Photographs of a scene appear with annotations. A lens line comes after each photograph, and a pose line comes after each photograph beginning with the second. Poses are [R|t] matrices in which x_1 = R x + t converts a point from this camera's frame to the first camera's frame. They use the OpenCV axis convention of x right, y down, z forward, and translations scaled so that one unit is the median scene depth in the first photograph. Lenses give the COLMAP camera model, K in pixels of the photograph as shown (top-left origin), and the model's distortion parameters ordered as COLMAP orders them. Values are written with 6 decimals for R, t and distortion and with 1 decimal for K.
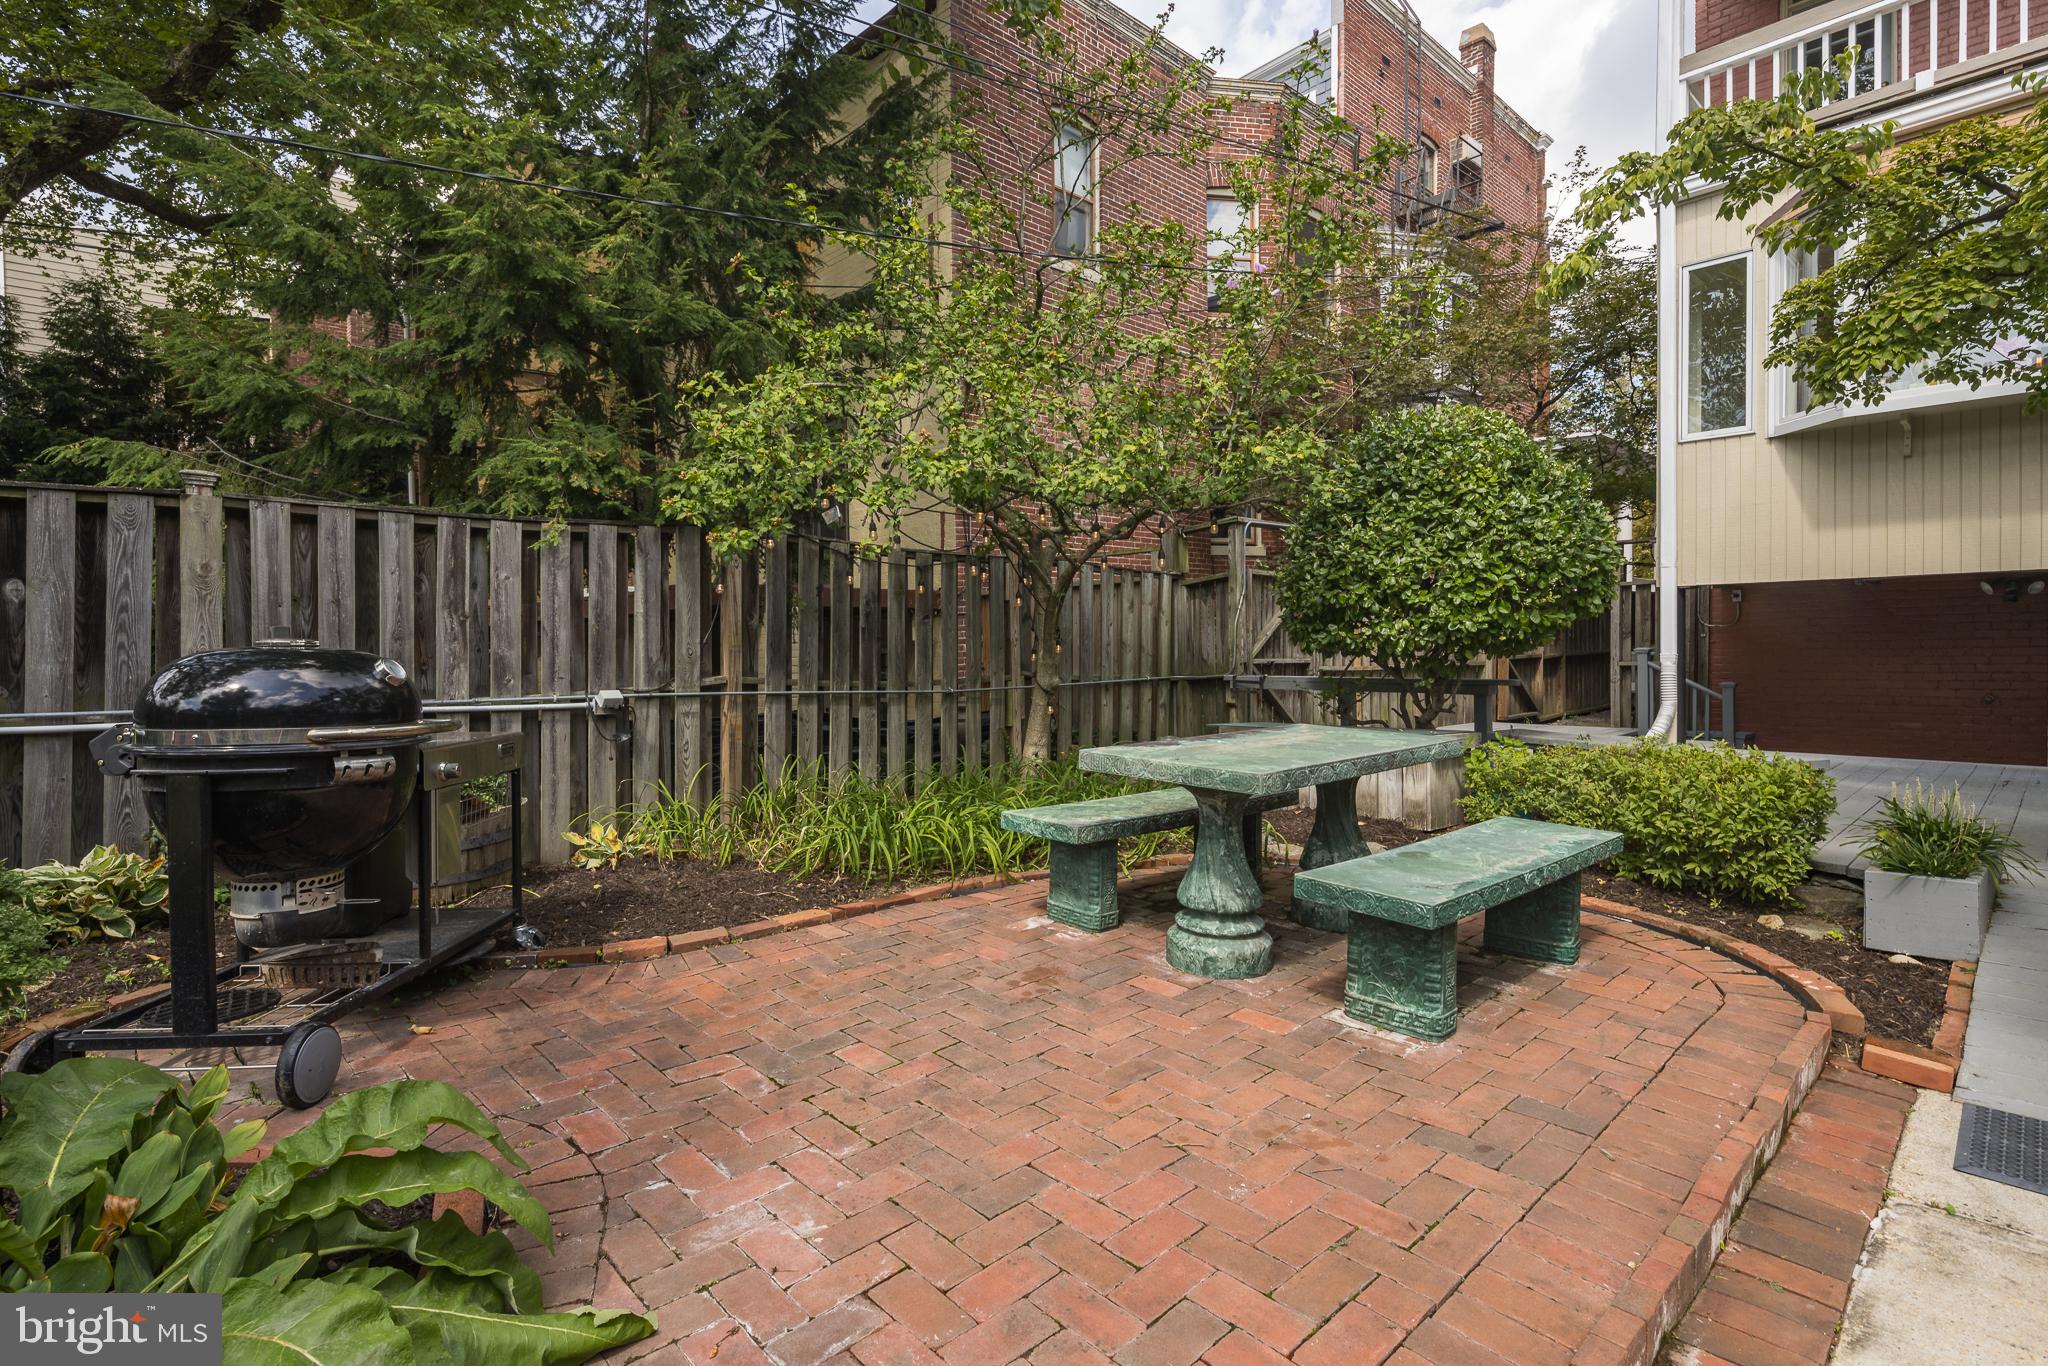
lens RADIAL K [[1004.4, 0, 977.6], [0, 1004.4, 676.1], [0, 0, 1]] dist [-0.005433, -0.000509]
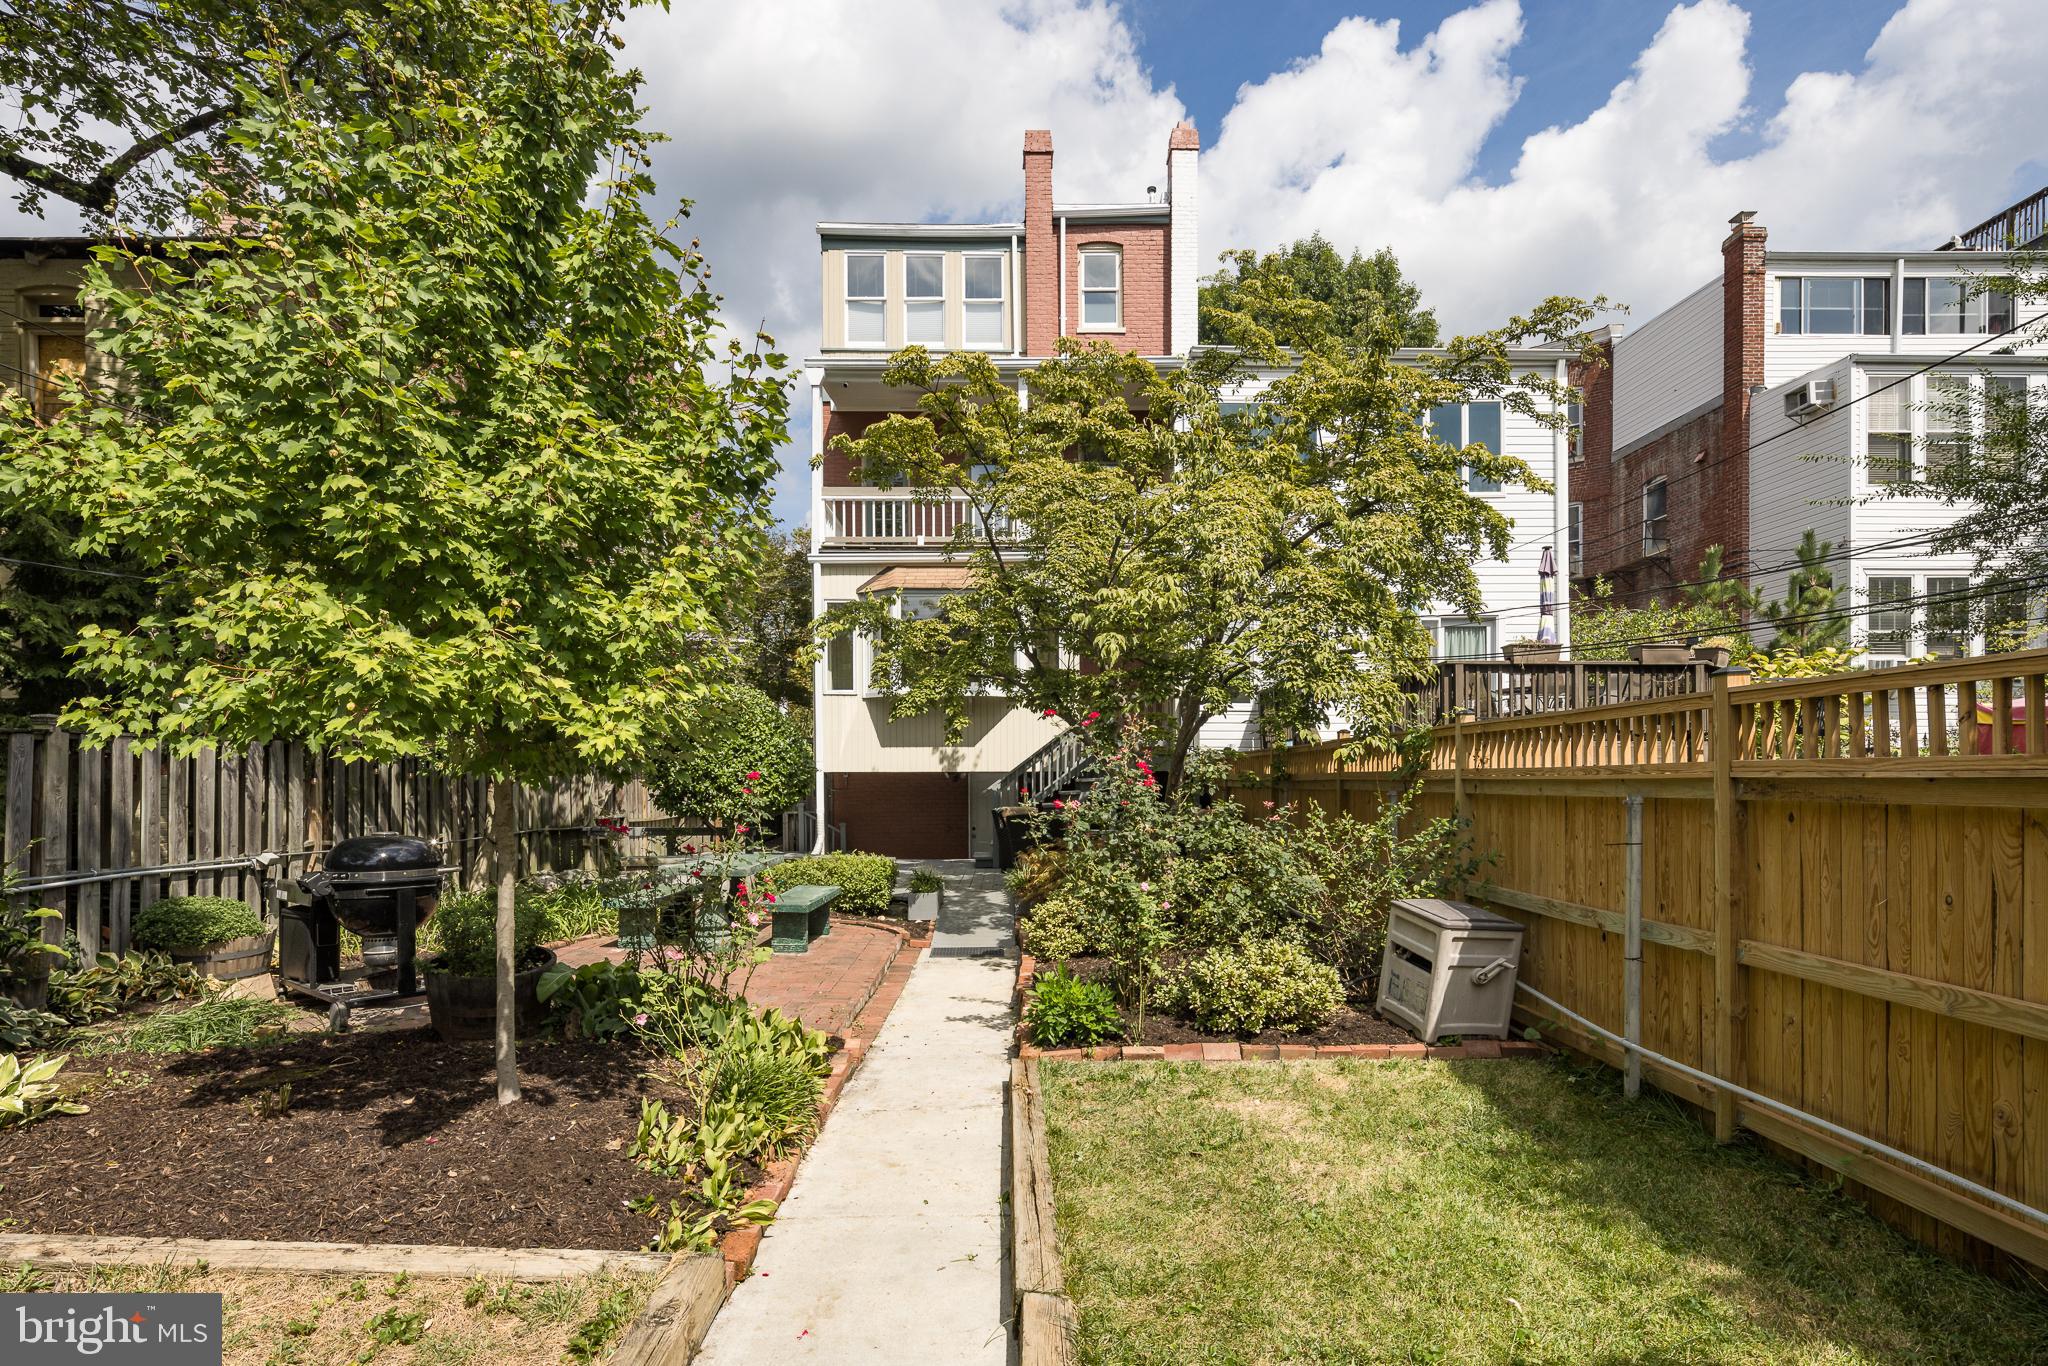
lens RADIAL K [[1004.4, 0, 1029.7], [0, 1004.4, 782.8], [0, 0, 1]] dist [-0.005433, -0.000509]
pose [[0.651736, 0.008065, 0.758403, -0.727622], [0.016750, 0.999547, -0.025023, -0.031513], [-0.758261, 0.029012, 0.651305, -0.780425]]
